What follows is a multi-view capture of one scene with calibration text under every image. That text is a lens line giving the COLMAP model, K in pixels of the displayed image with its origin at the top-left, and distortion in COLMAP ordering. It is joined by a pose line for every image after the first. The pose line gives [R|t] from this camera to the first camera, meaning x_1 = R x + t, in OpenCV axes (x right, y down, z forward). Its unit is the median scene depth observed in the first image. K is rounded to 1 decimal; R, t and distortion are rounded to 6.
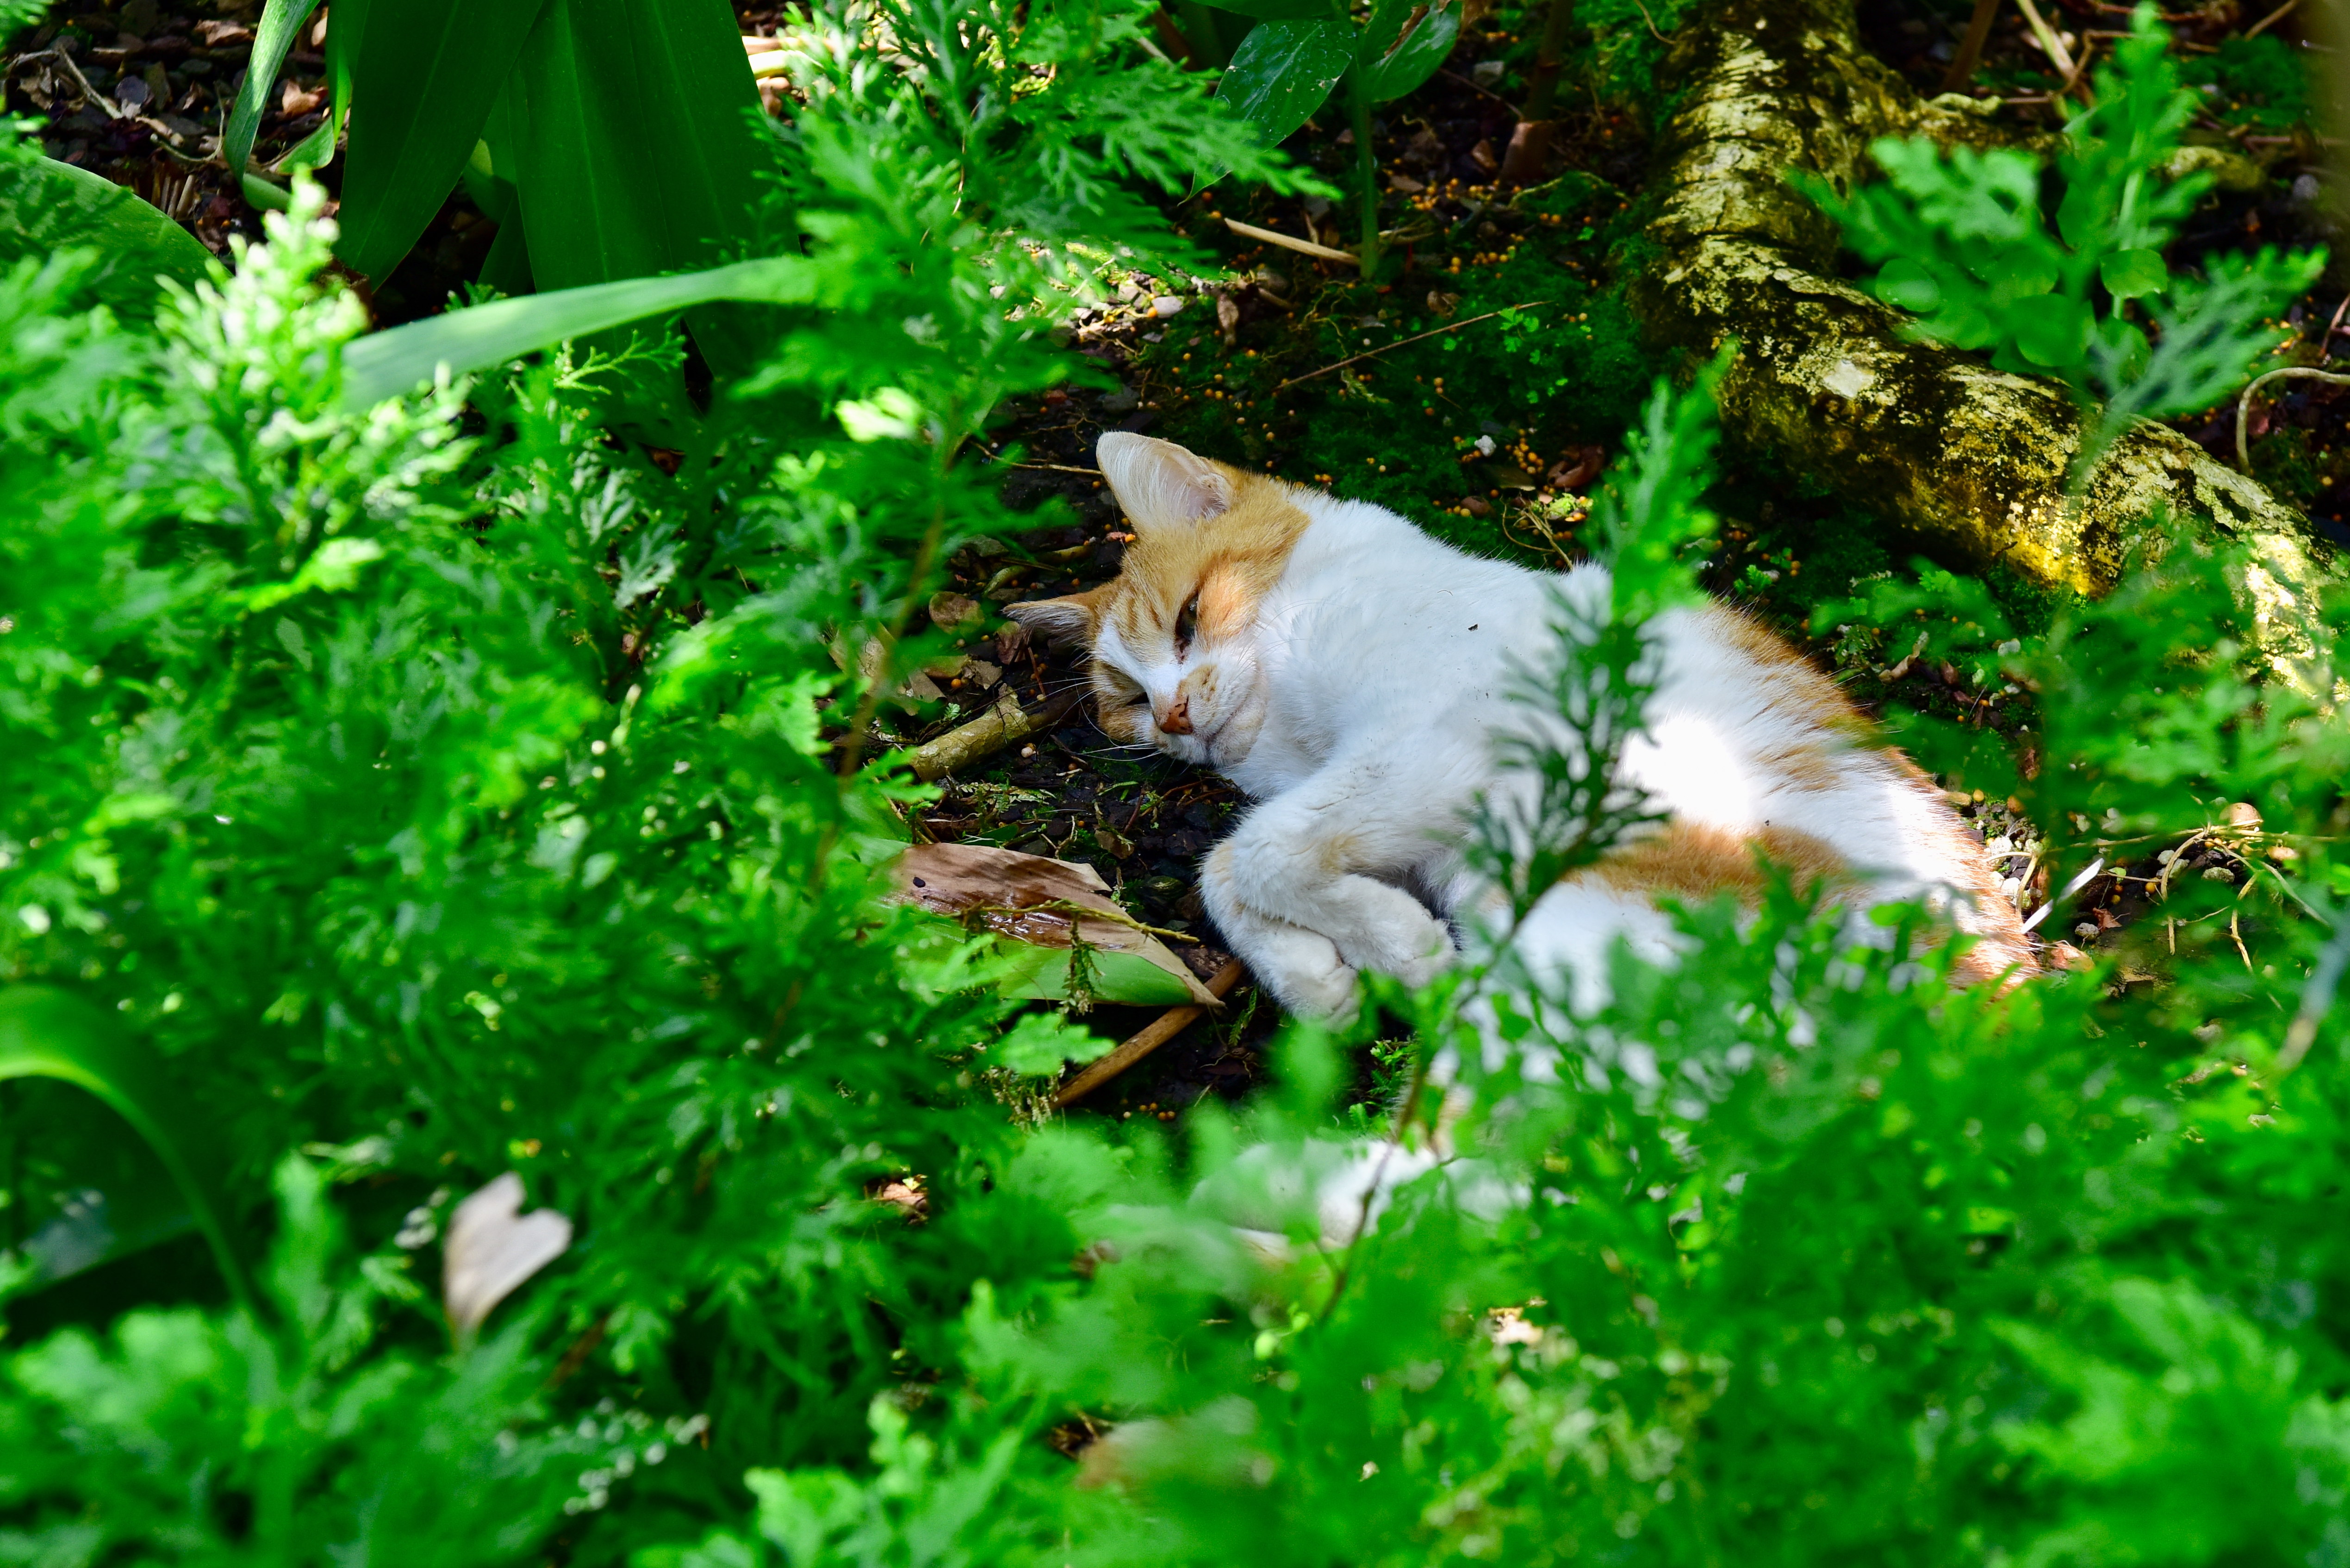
lens RADIAL K [[4781.4, 0, 1175.0], [0, 4781.4, 784.0], [0, 0, 1]] dist [0.159325, 0.115892]
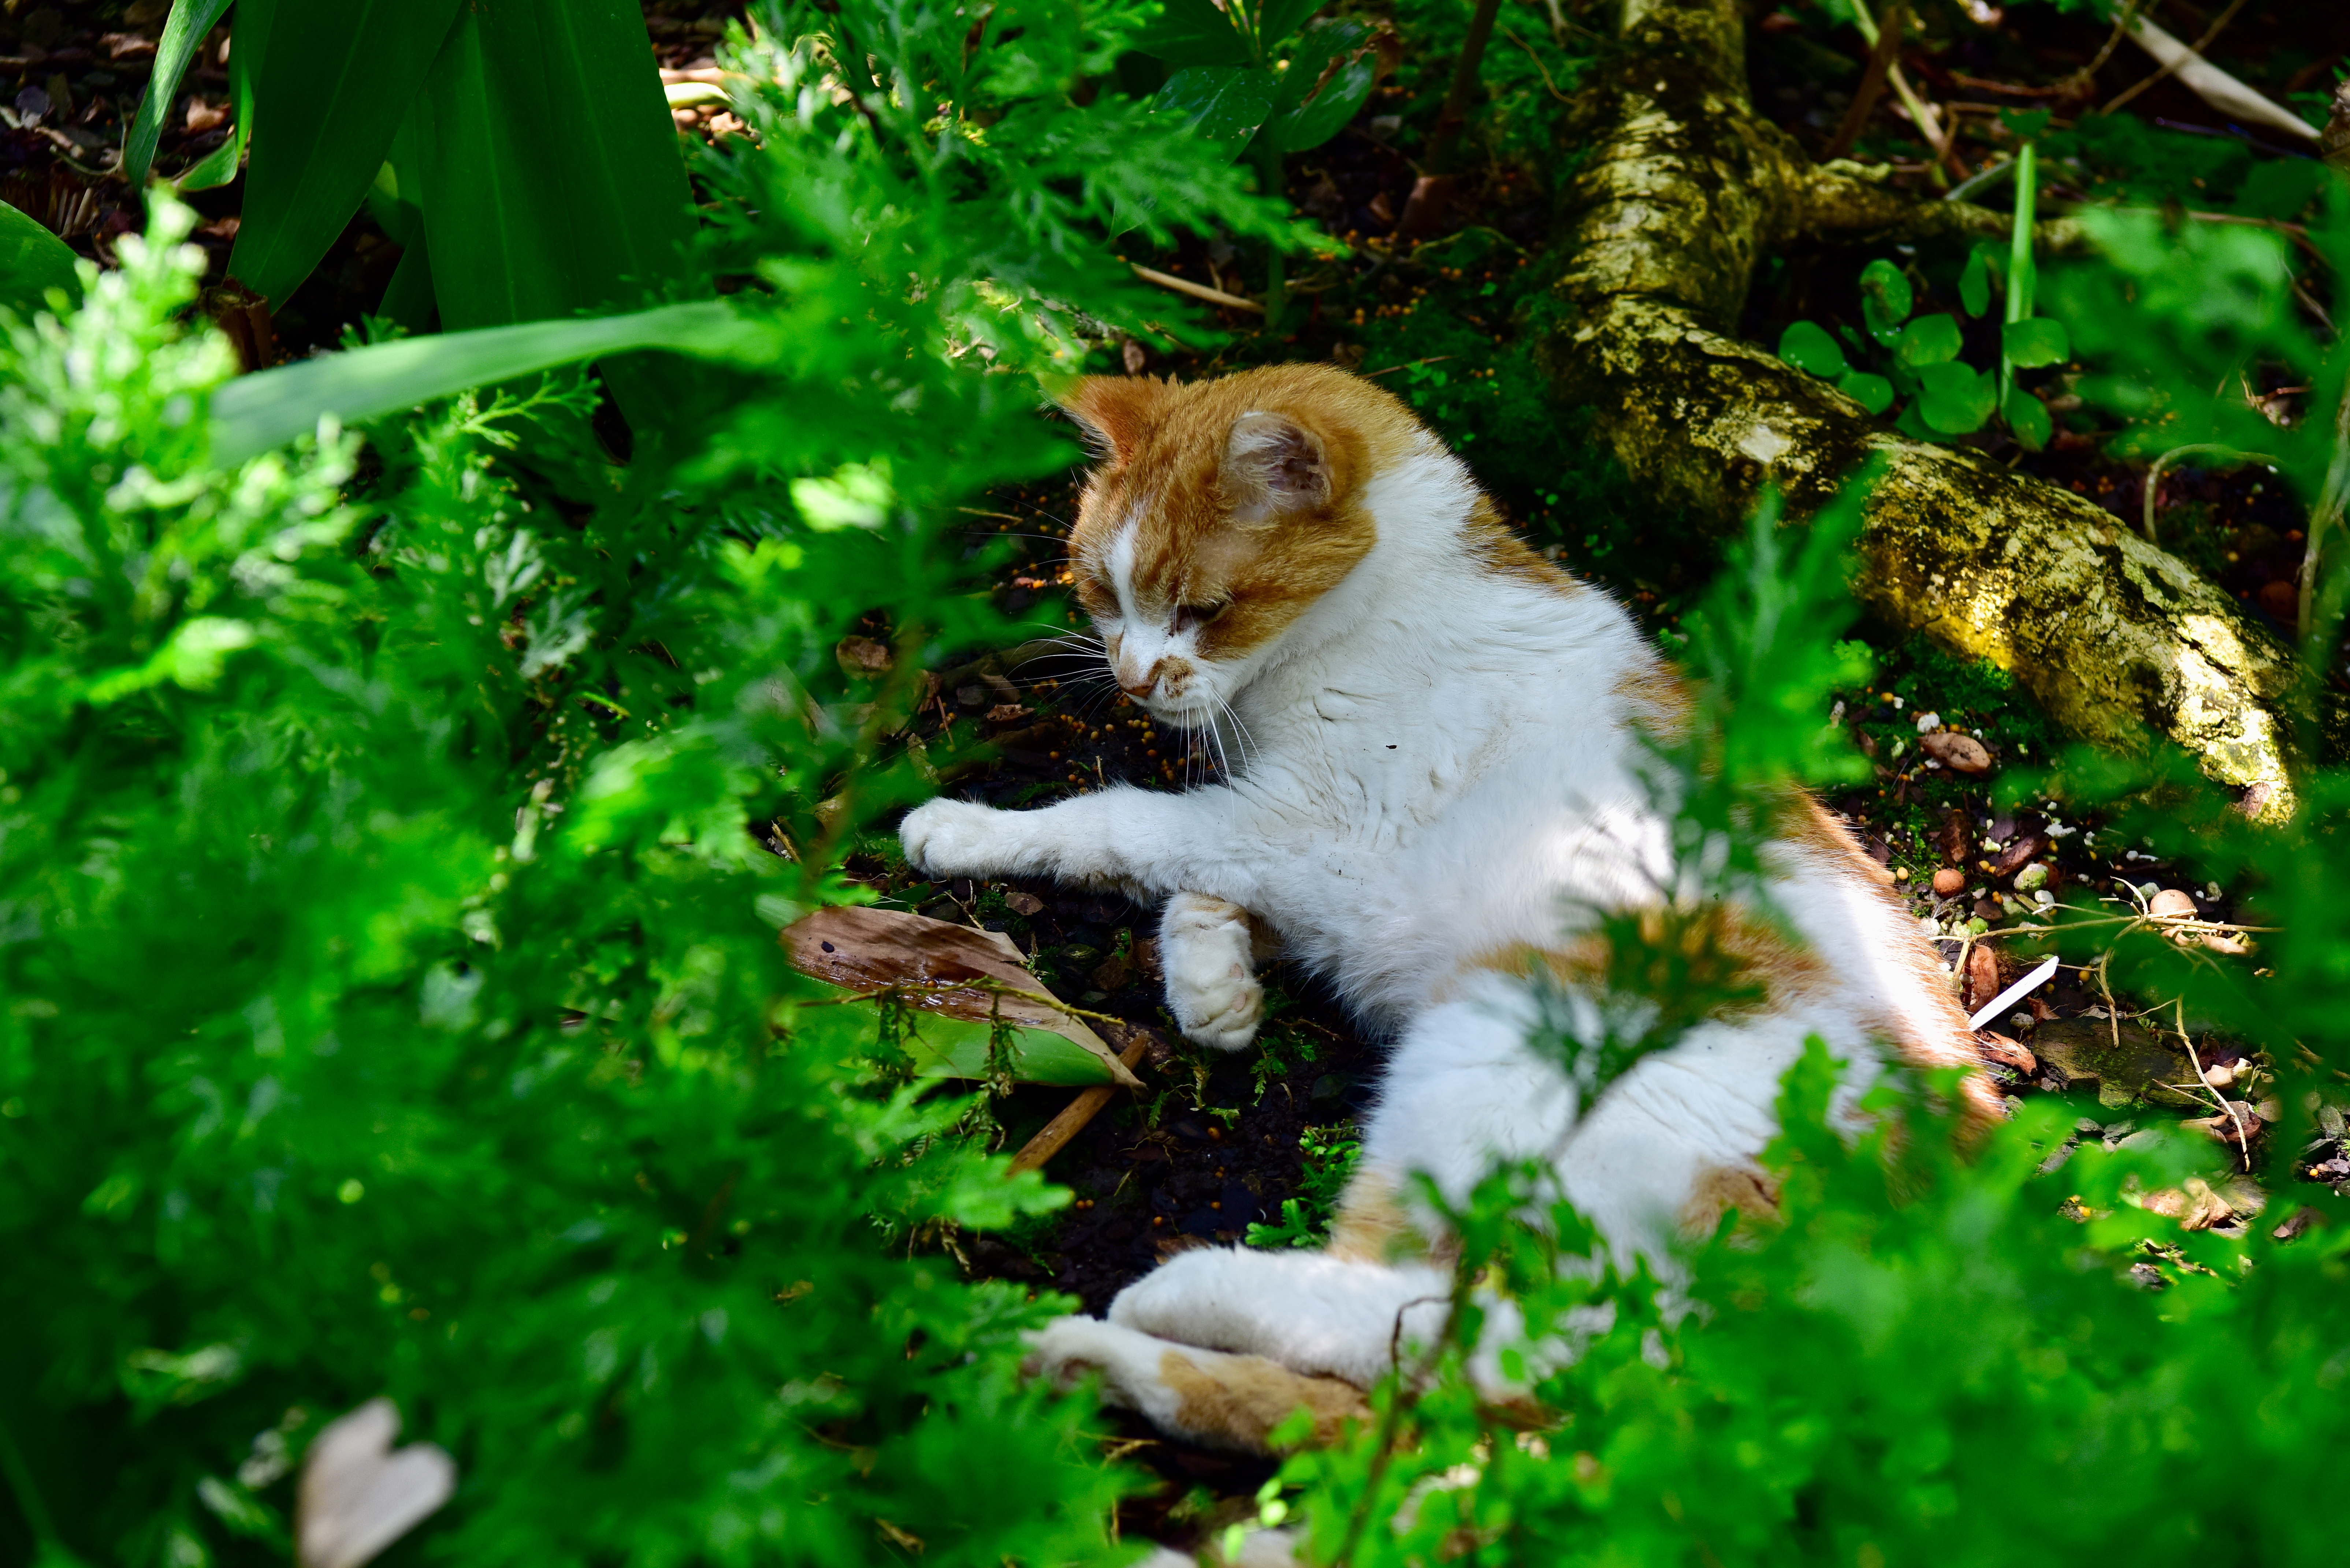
lens RADIAL K [[4055.2, 0, 1140.3], [0, 4055.2, 782.9], [0, 0, 1]] dist [0.182707, 0.077441]
pose [[0.998957, 0.022918, 0.039486, -0.021547], [-0.023395, 0.999658, 0.011659, -0.021515], [-0.039205, -0.012571, 0.999152, 0.163832]]
